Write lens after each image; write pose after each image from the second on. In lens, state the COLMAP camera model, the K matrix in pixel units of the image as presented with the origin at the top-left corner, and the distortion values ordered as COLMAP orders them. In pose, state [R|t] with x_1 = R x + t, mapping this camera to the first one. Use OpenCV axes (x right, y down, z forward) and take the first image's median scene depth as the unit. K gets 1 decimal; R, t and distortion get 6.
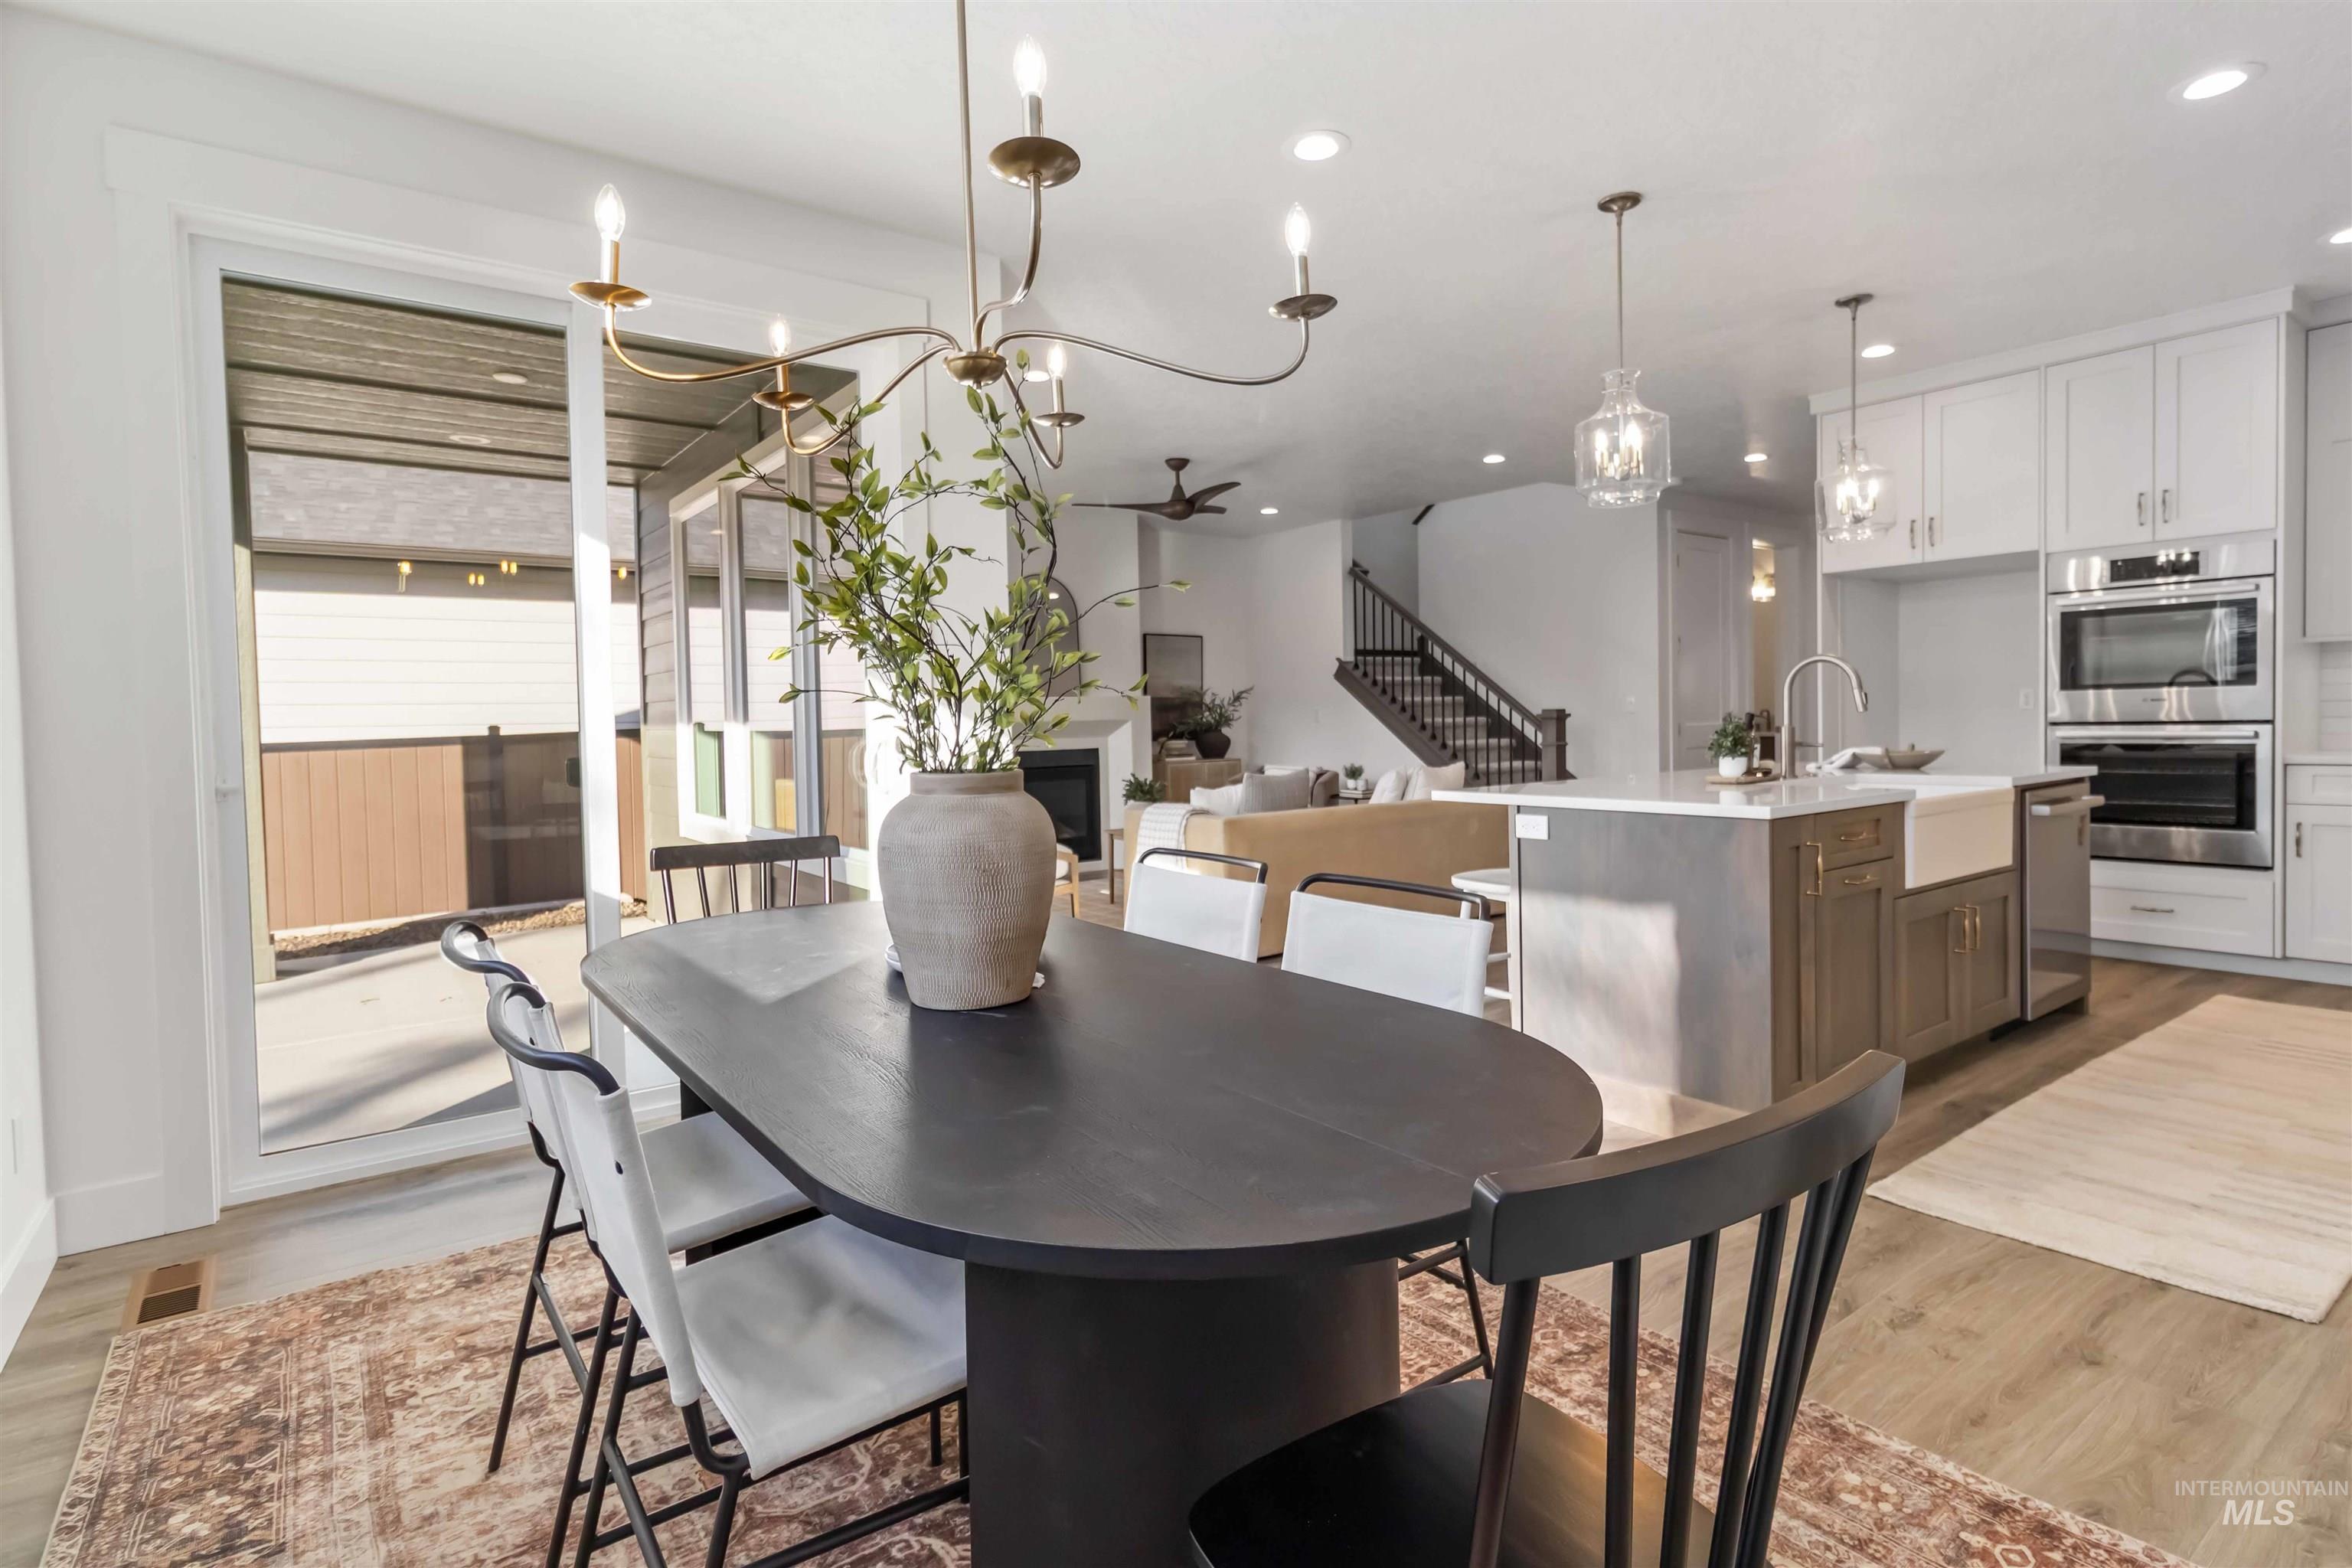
lens RADIAL K [[1144.7, 0, 1203.8], [0, 1144.7, 743.1], [0, 0, 1]] dist [0.001299, 0.000045]
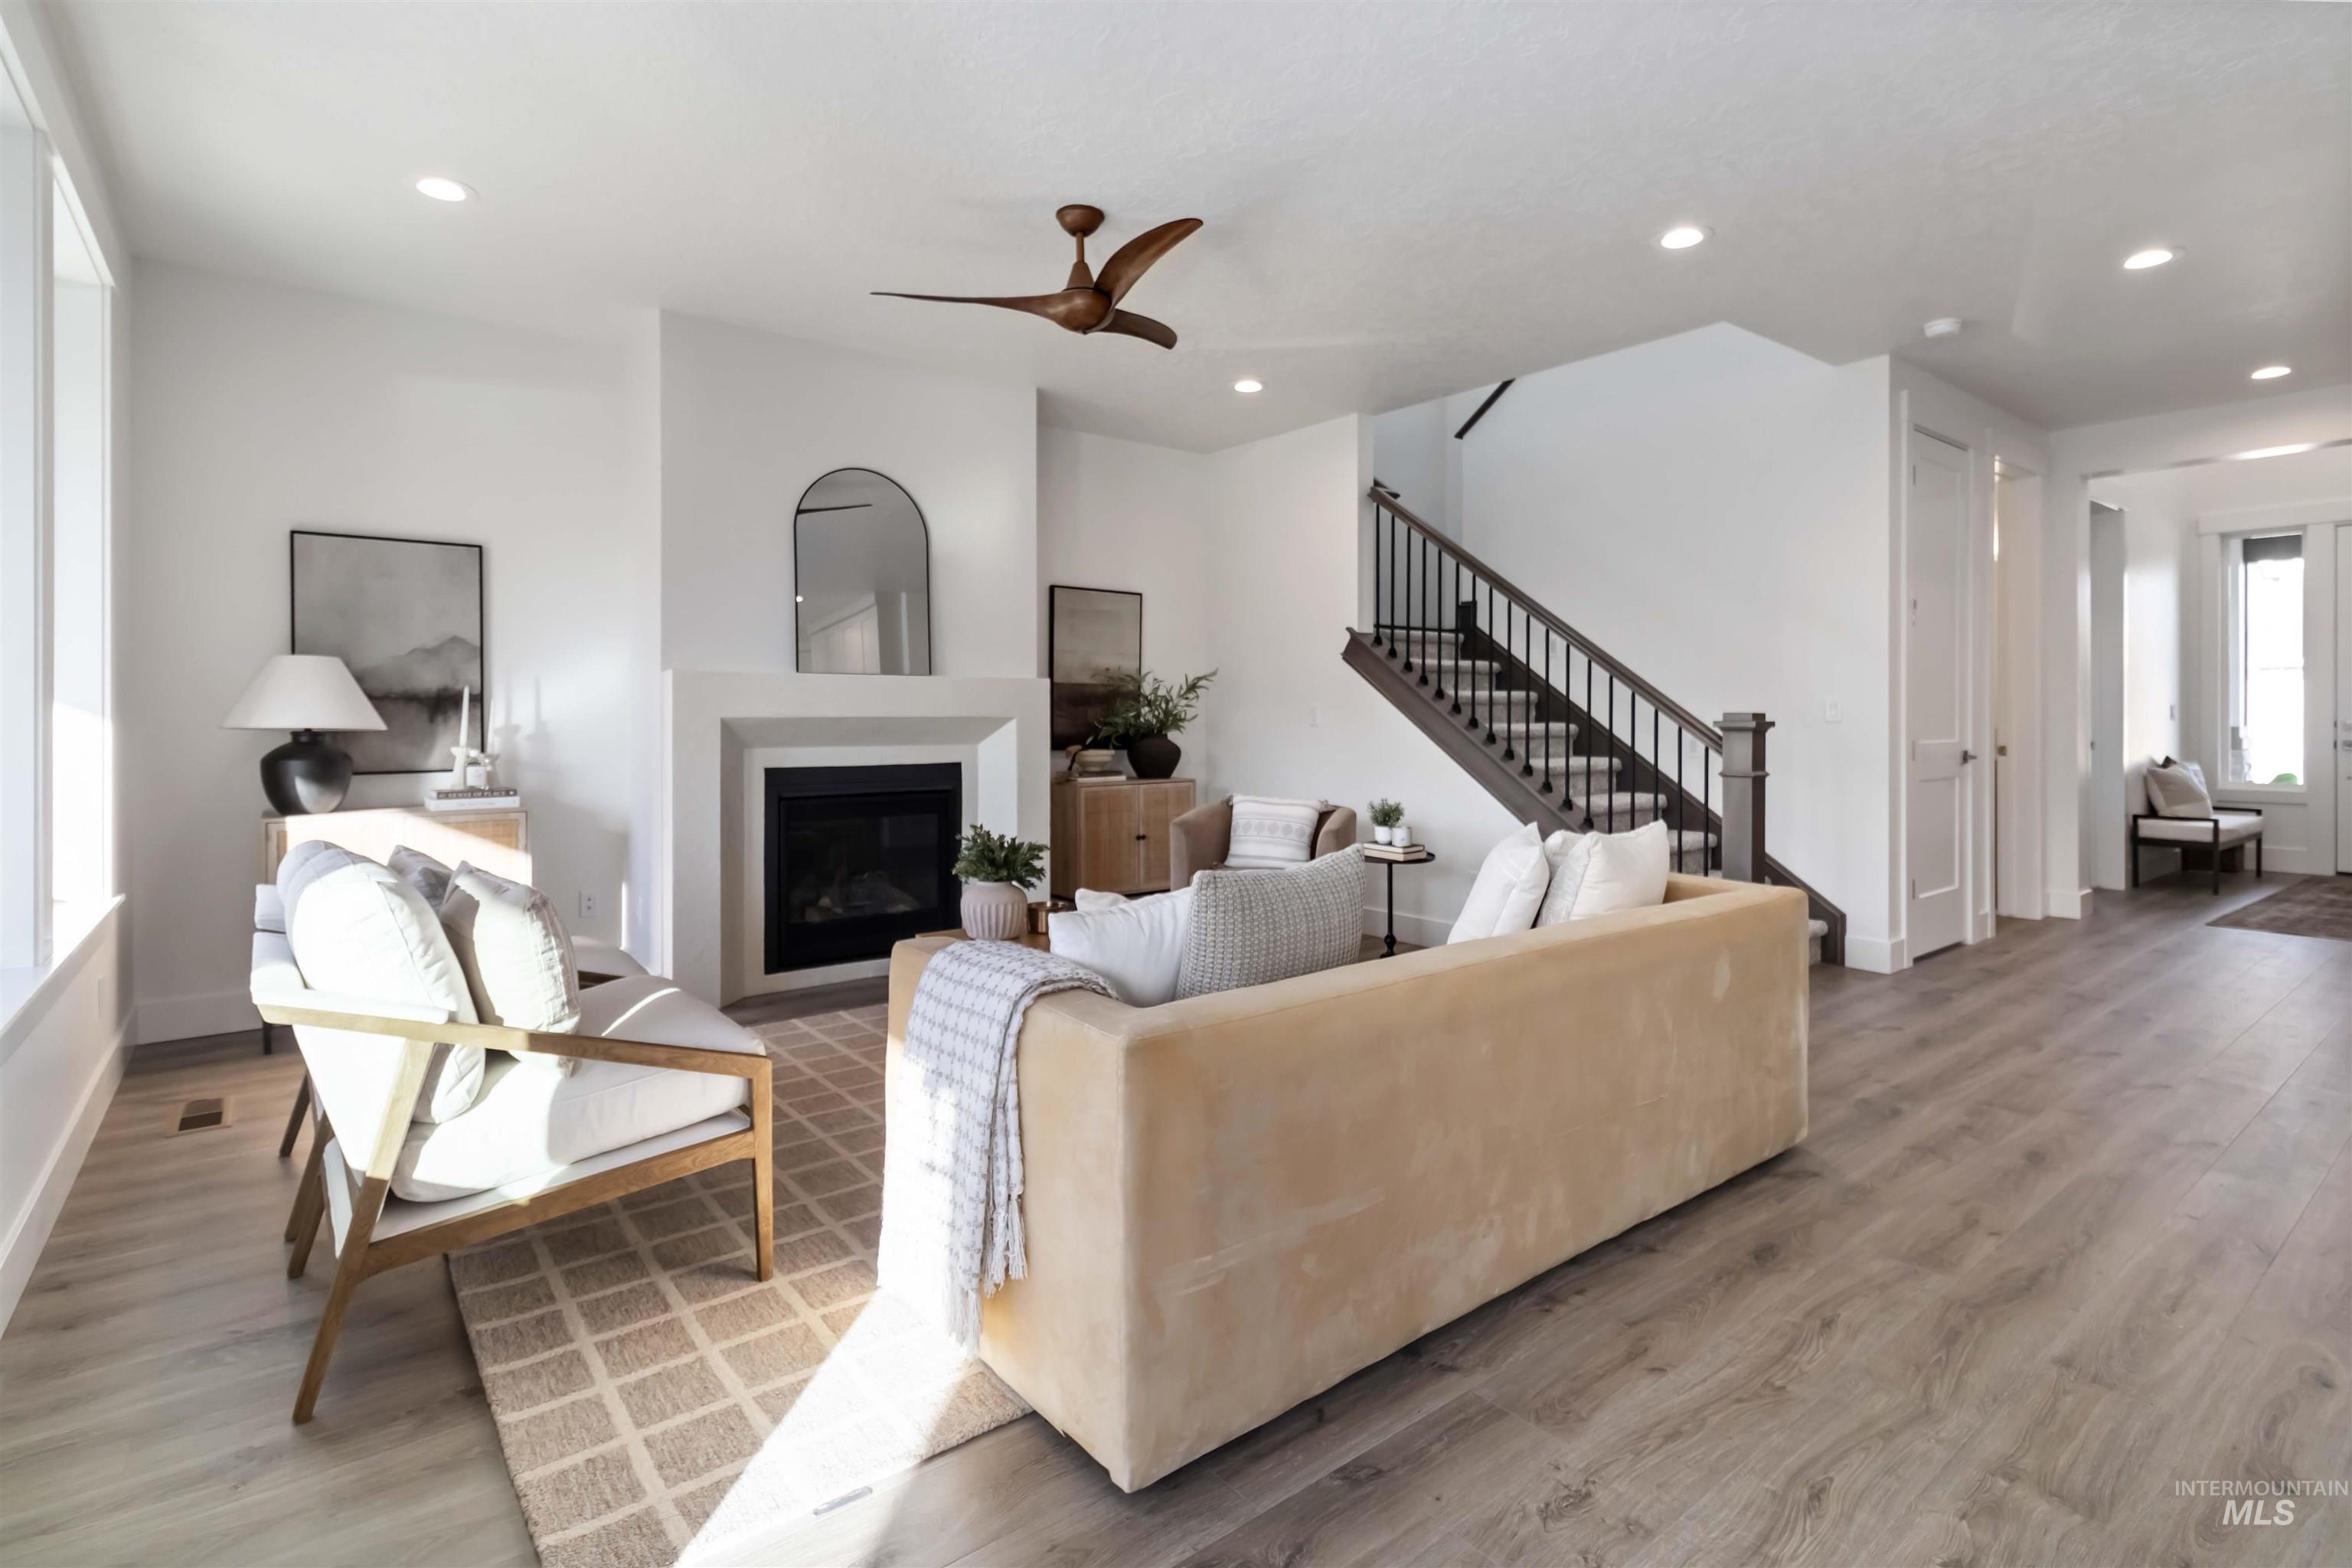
lens RADIAL K [[1125.9, 0, 1170.2], [0, 1125.9, 712.6], [0, 0, 1]] dist [0.001755, -0.000298]
pose [[0.999784, 0.019934, 0.005801, 0.014324], [-0.019785, 0.999502, -0.024586, -0.009288], [-0.006288, 0.024466, 0.999681, 0.381068]]
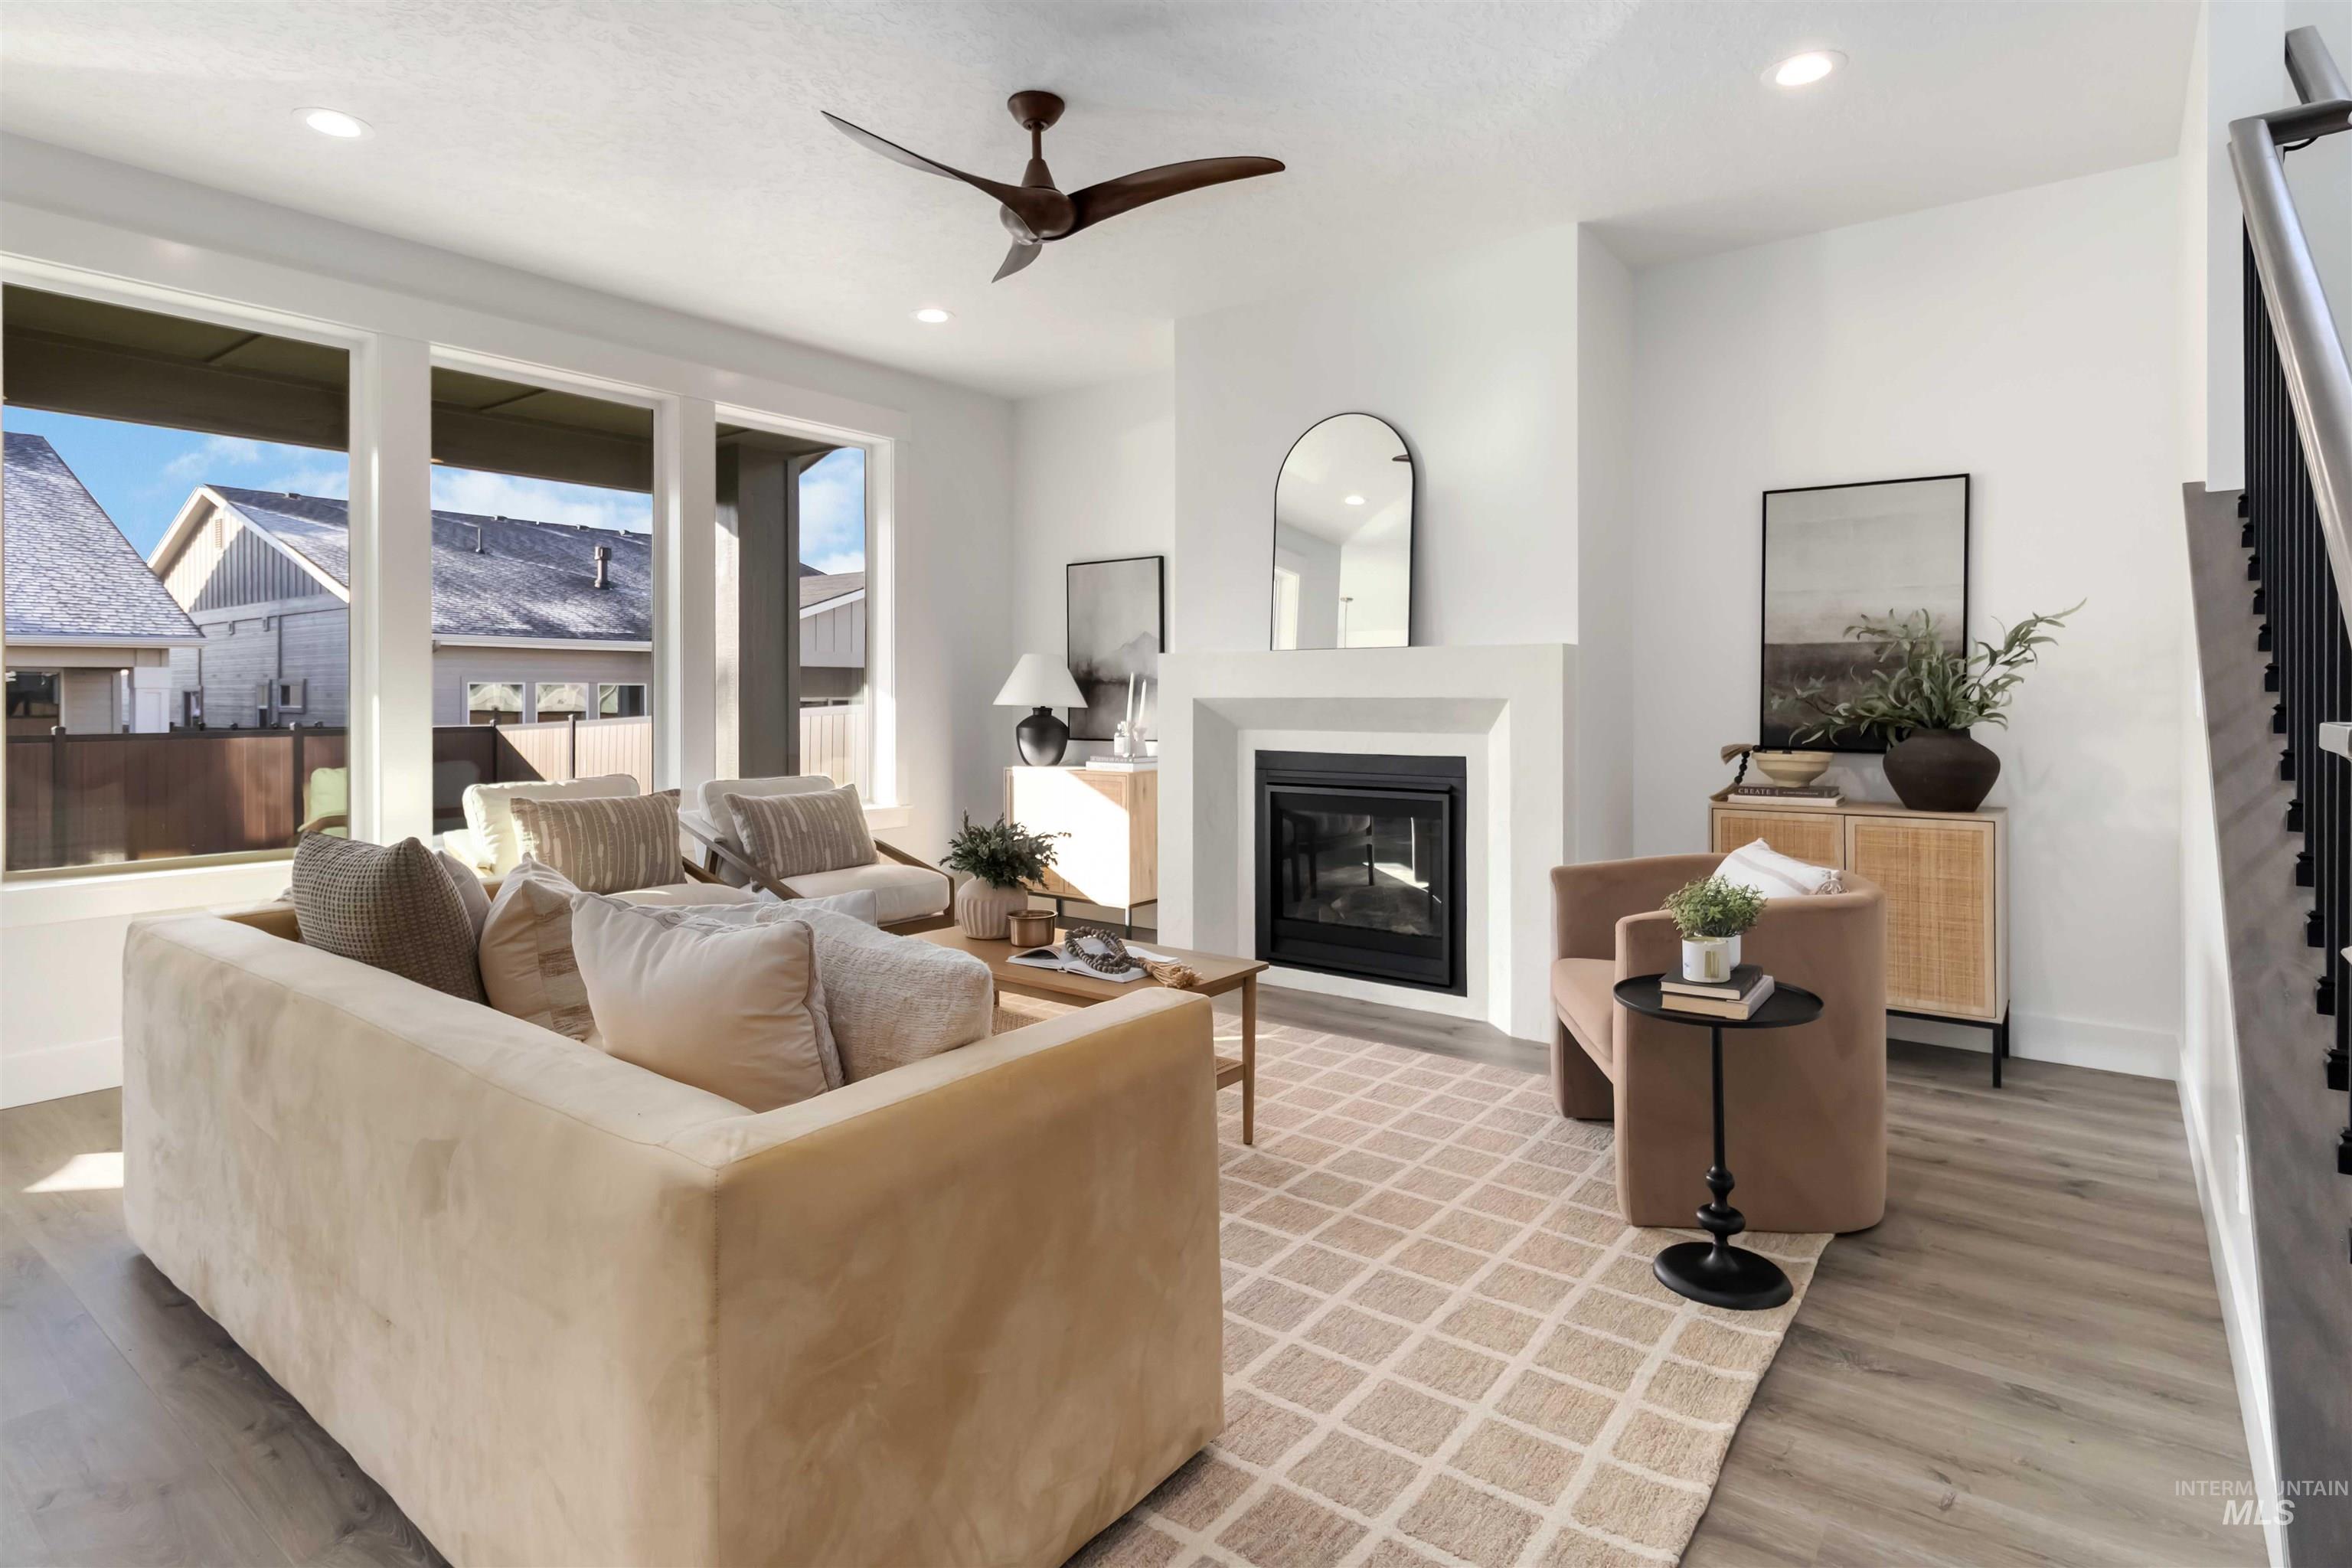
lens RADIAL K [[1192.8, 0, 1168.0], [0, 1192.8, 694.0], [0, 0, 1]] dist [-0.000125, -0.000382]
pose [[0.255682, 0.019070, -0.966573, 0.328867], [-0.024953, 0.999603, 0.013121, -0.023723], [0.966439, 0.020764, 0.256056, 0.715449]]
